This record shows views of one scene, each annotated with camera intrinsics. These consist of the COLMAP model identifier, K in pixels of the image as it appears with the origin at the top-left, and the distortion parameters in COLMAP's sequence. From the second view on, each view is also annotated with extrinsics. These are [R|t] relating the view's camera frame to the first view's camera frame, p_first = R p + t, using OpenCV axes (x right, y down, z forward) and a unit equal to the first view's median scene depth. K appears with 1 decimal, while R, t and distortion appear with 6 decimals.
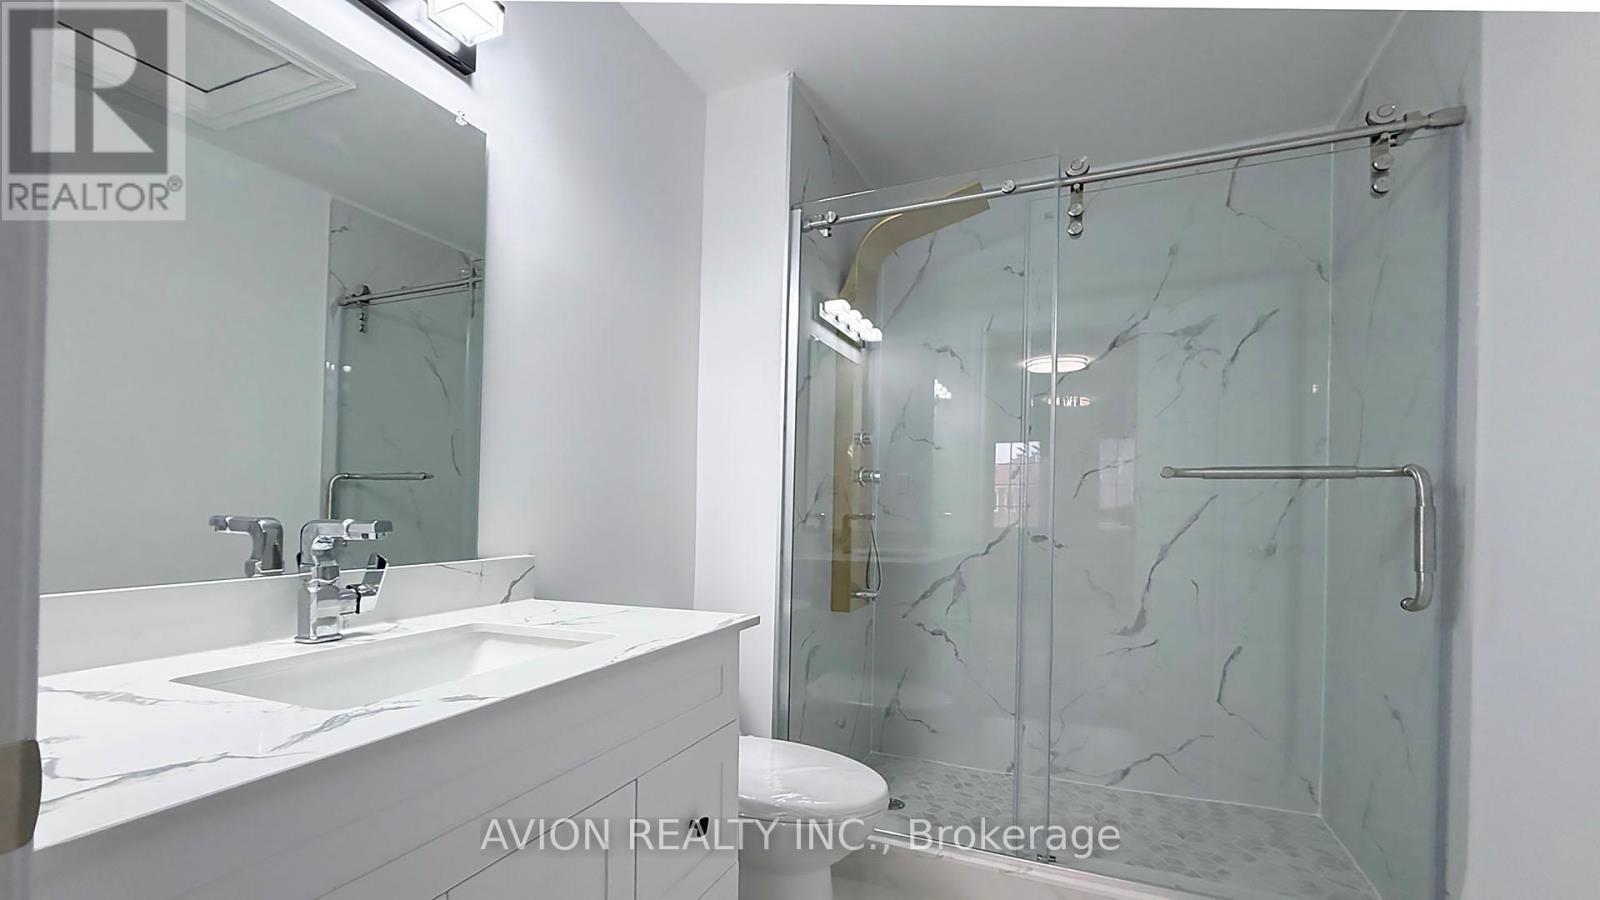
lens RADIAL K [[671.6, 0, 806.2], [0, 671.6, 453.3], [0, 0, 1]] dist [0.000459, 0.000071]
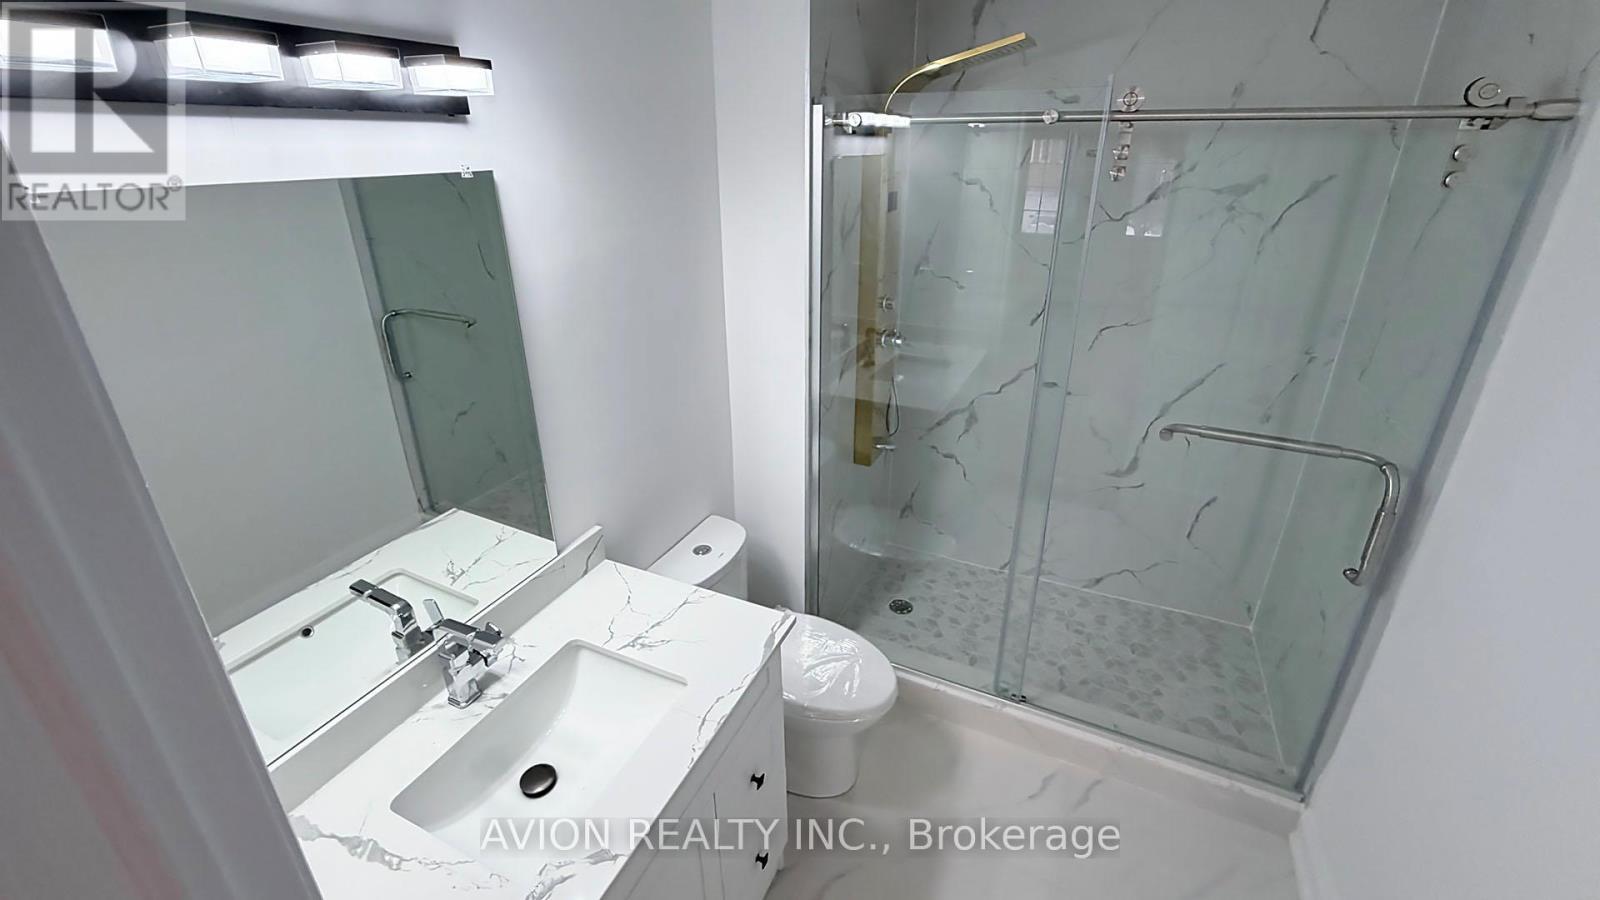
lens RADIAL K [[645.7, 0, 808.1], [0, 645.7, 435.6], [0, 0, 1]] dist [0.001501, -0.000375]
pose [[0.999292, -0.009909, -0.036301, 0.000131], [0.022828, 0.926553, 0.375472, -0.229040], [0.029915, -0.376035, 0.926123, 0.012169]]
